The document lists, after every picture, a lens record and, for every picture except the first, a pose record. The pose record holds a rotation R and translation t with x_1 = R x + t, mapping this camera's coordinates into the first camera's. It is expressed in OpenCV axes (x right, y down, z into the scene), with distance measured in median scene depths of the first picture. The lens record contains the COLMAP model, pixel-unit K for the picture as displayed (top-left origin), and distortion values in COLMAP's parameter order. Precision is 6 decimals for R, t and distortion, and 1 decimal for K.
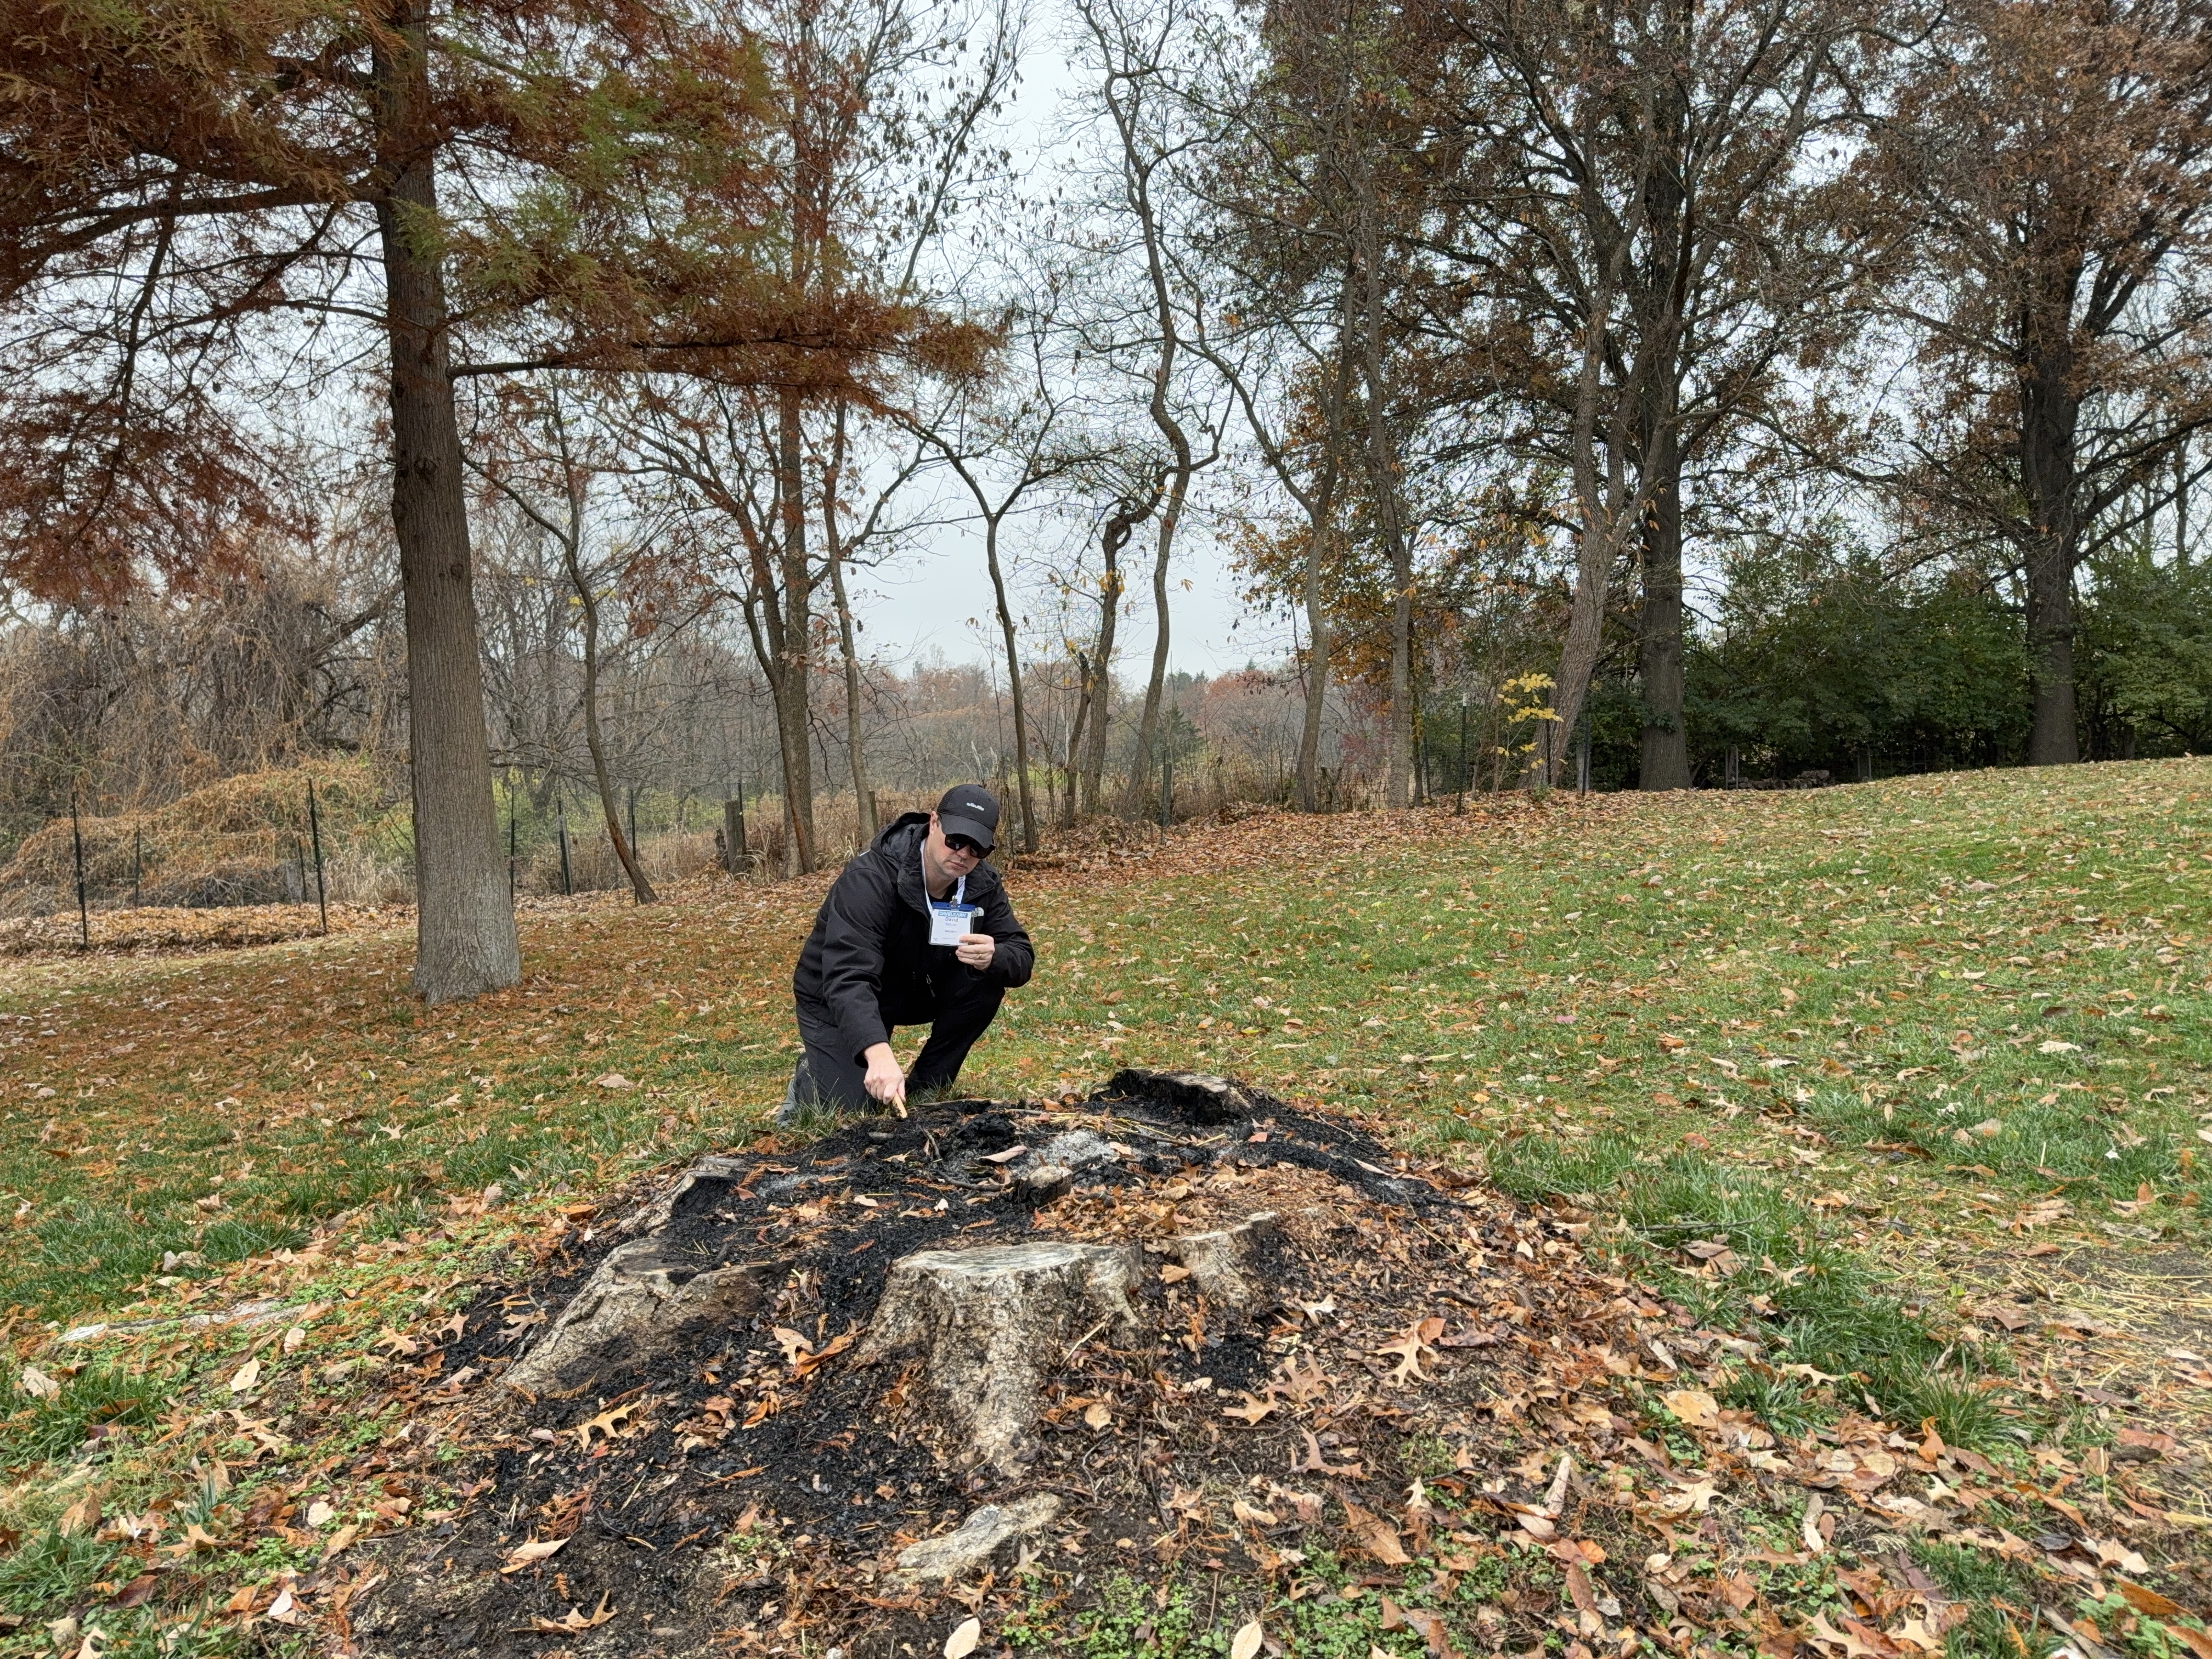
lens RADIAL K [[1560.7, 0, 1103.0], [0, 1560.7, 838.1], [0, 0, 1]] dist [0.141251, -0.220406]
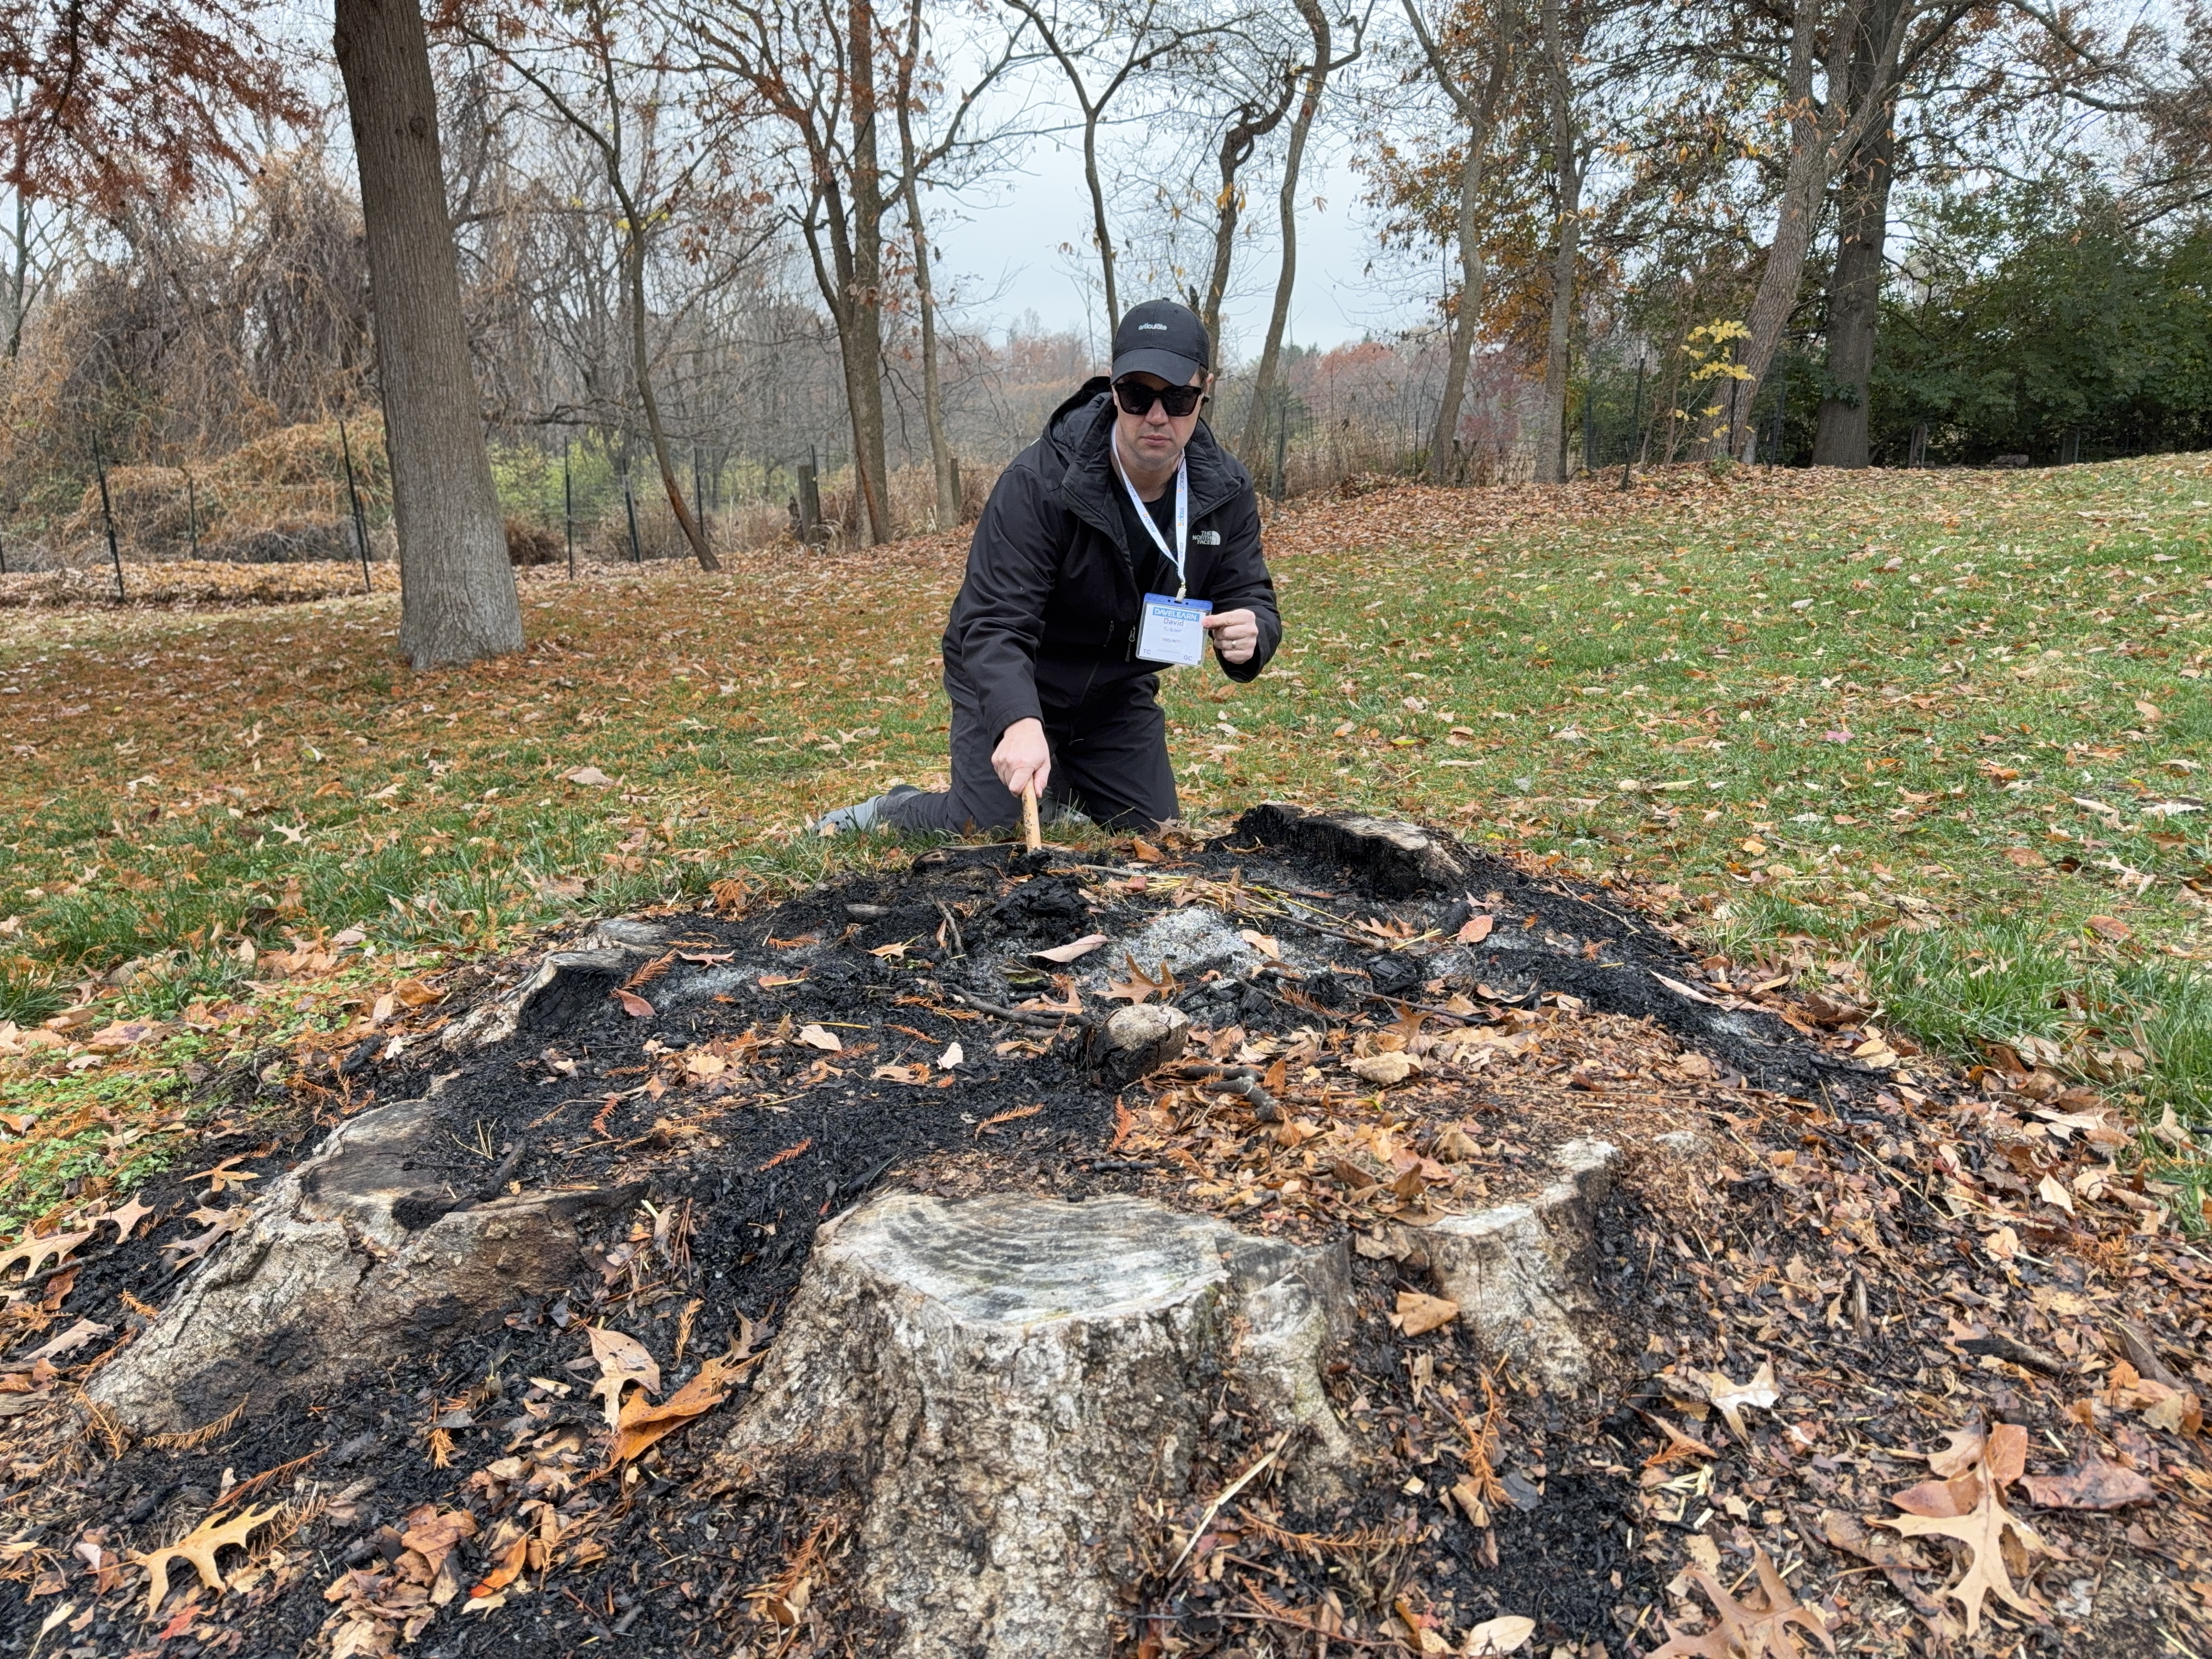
lens RADIAL K [[1560.7, 0, 1103.0], [0, 1560.7, 838.1], [0, 0, 1]] dist [0.141251, -0.220406]
pose [[0.997871, 0.035503, -0.054713, -0.012869], [-0.024184, 0.980473, 0.195160, 0.029106], [0.060573, -0.193421, 0.979244, 0.288398]]
